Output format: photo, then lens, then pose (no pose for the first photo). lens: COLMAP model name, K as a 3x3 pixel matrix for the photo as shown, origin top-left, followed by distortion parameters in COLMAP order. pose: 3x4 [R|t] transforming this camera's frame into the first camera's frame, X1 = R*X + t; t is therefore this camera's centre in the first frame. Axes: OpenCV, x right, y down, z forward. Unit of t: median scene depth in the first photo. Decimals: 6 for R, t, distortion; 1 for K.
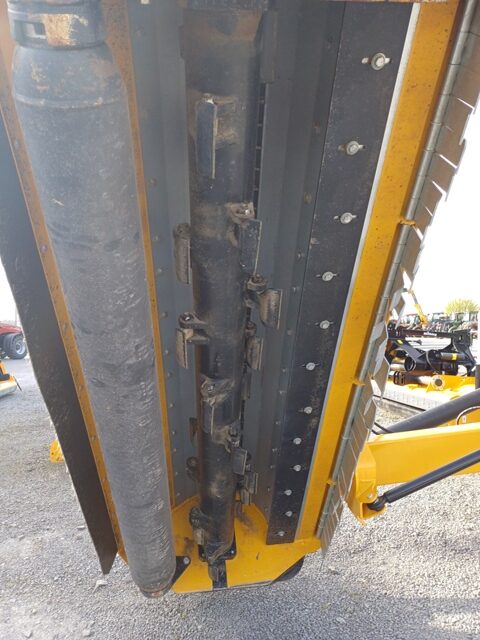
lens RADIAL K [[461.7, 0, 244.4], [0, 461.7, 325.8], [0, 0, 1]] dist [0.063956, -0.045878]
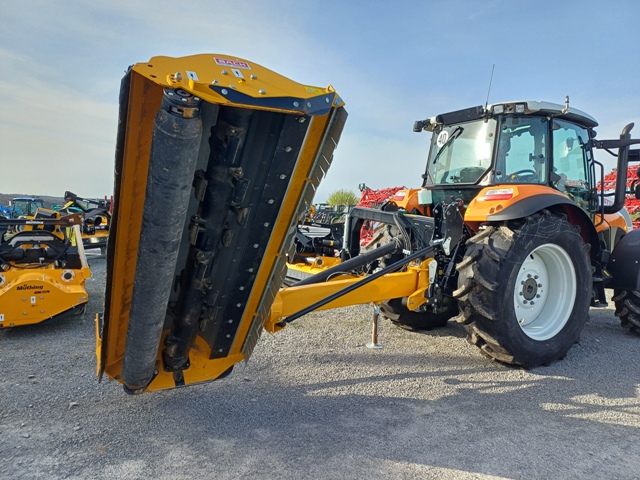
lens RADIAL K [[461.7, 0, 320.0], [0, 461.7, 240.0], [0, 0, 1]] dist [0.063956, -0.045878]
pose [[0.924824, 0.035440, 0.378740, -0.238230], [-0.061027, 0.996577, 0.055765, -0.040909], [-0.375467, -0.074686, 0.923822, -0.601371]]
